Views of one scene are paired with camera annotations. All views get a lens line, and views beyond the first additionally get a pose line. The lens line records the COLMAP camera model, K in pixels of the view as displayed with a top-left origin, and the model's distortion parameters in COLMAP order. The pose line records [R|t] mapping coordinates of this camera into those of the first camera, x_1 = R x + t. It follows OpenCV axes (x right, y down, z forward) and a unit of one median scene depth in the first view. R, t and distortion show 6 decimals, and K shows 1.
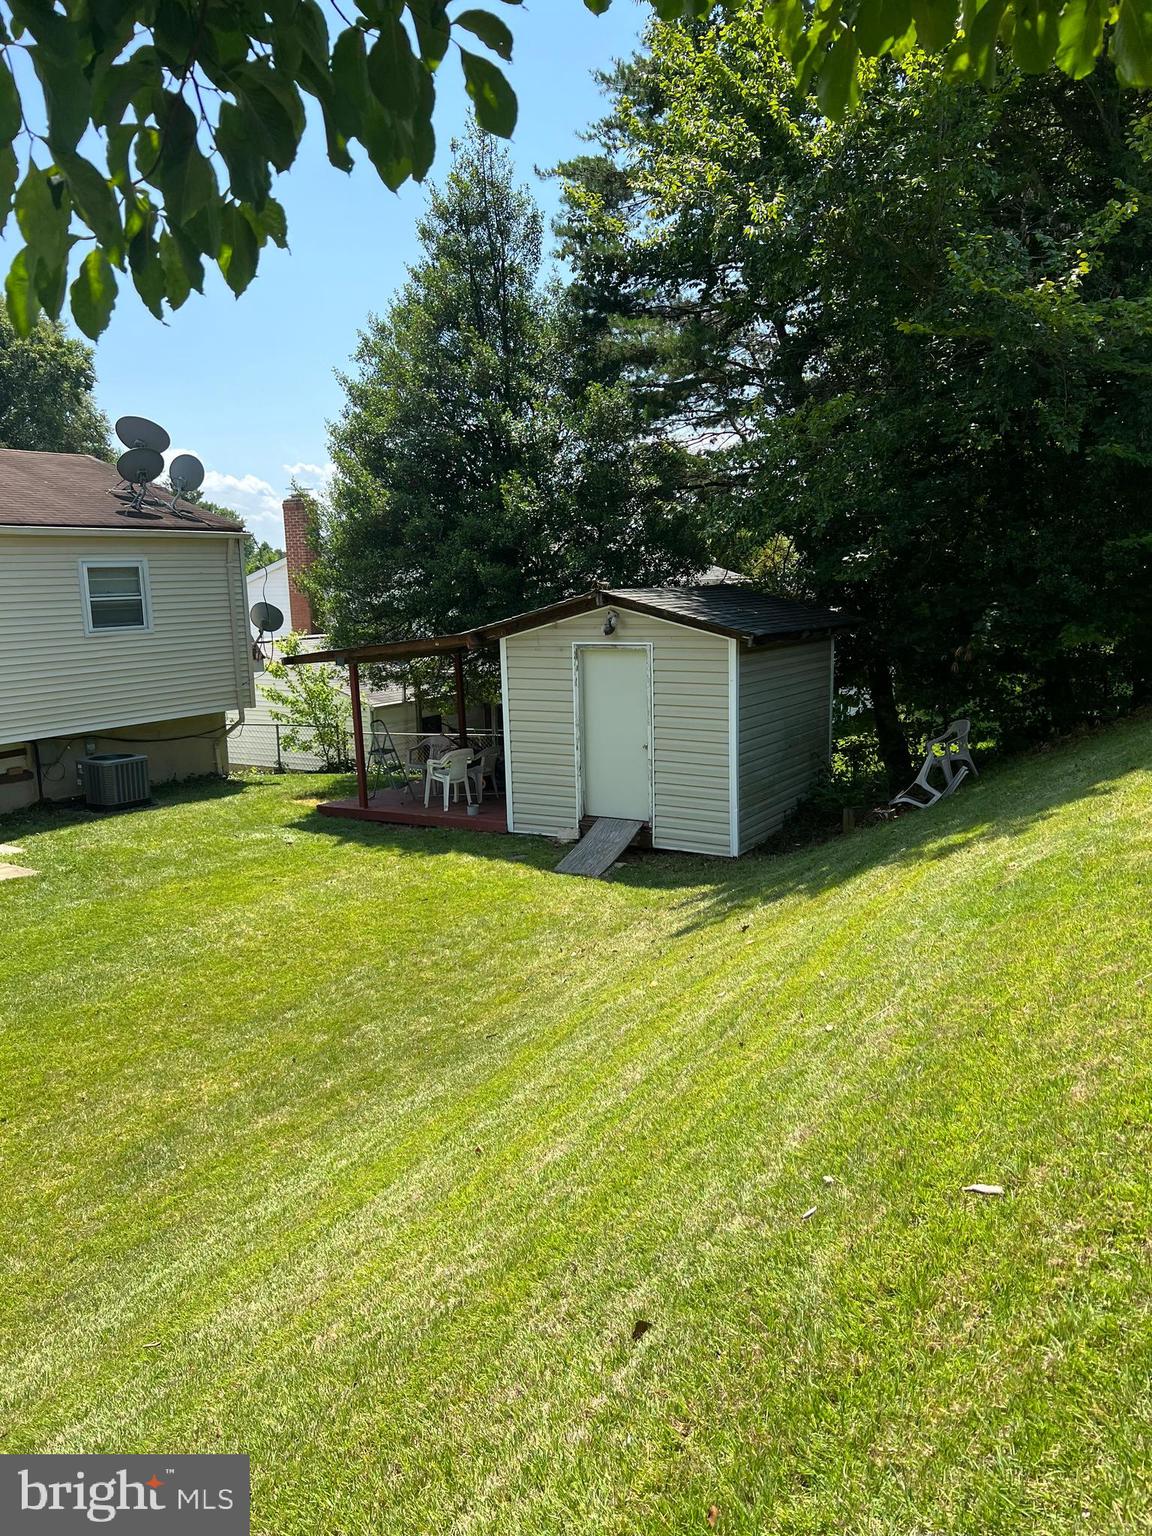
lens RADIAL K [[1148.4, 0, 576.3], [0, 1148.4, 780.9], [0, 0, 1]] dist [0.043783, -0.050622]
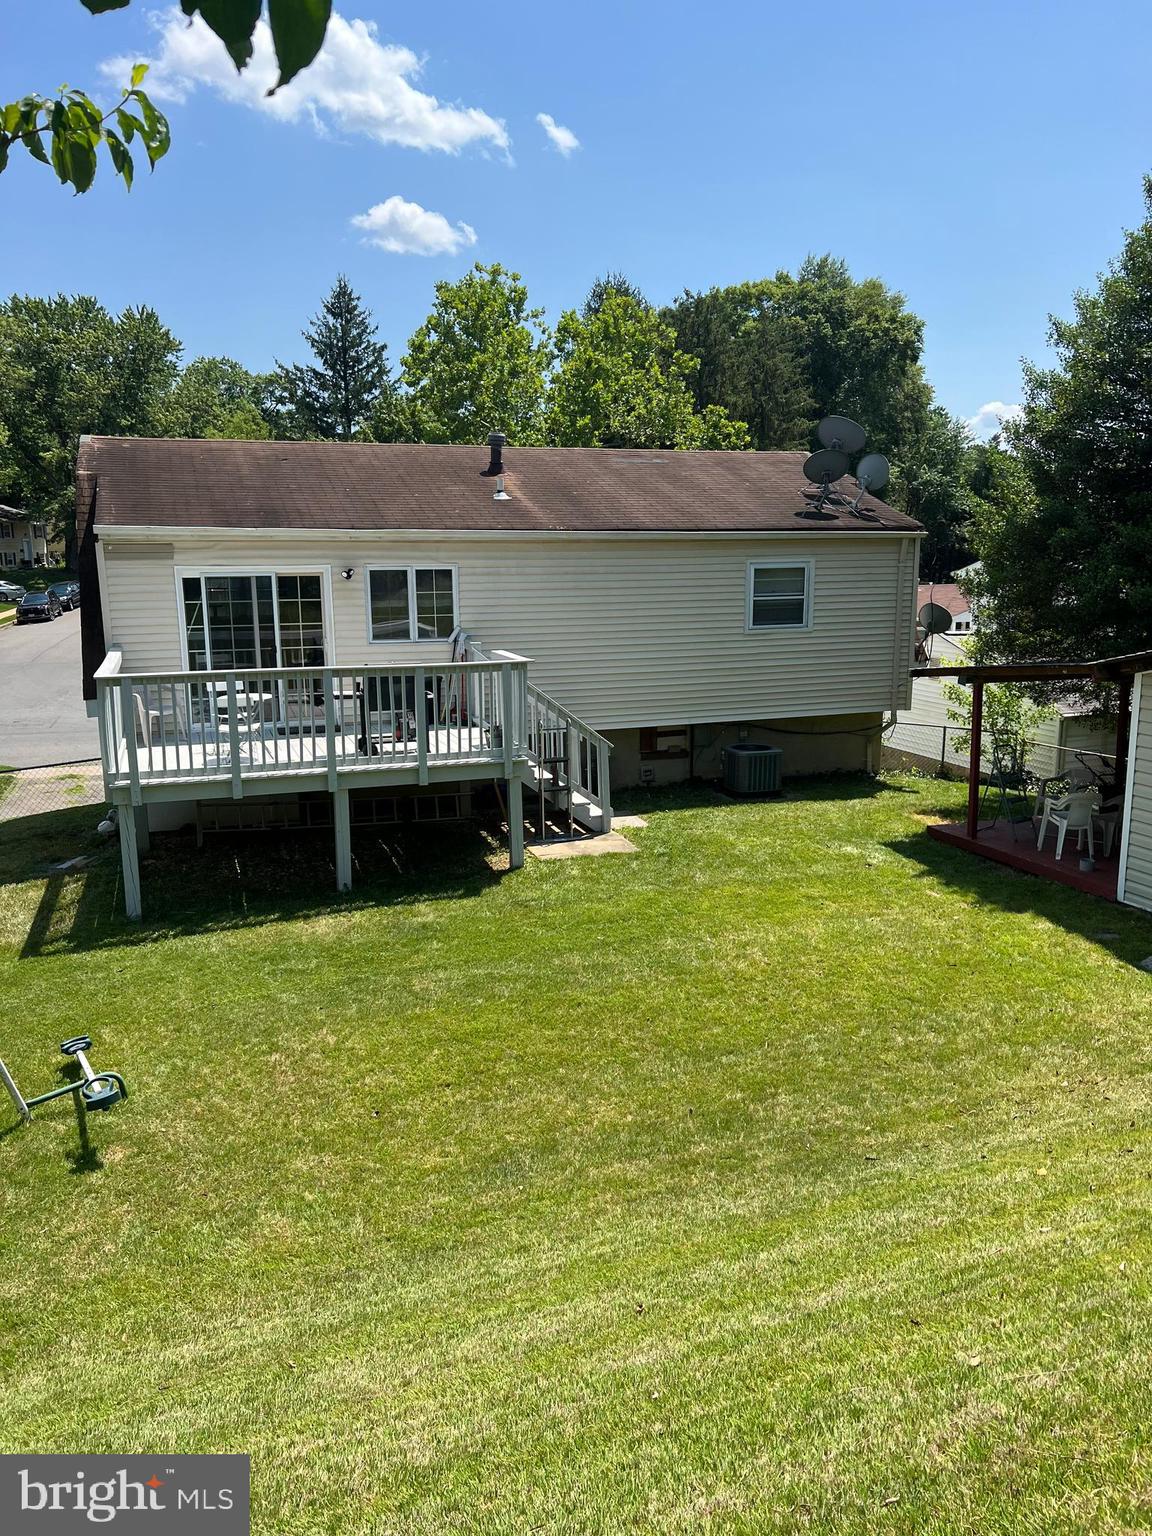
lens RADIAL K [[1139.9, 0, 576.0], [0, 1139.9, 768.0], [0, 0, 1]] dist [0.053746, -0.076067]
pose [[0.775814, 0.141181, -0.614964, 0.138524], [-0.125348, 0.989705, 0.069079, -0.061069], [0.618385, 0.023492, 0.785524, 0.082566]]
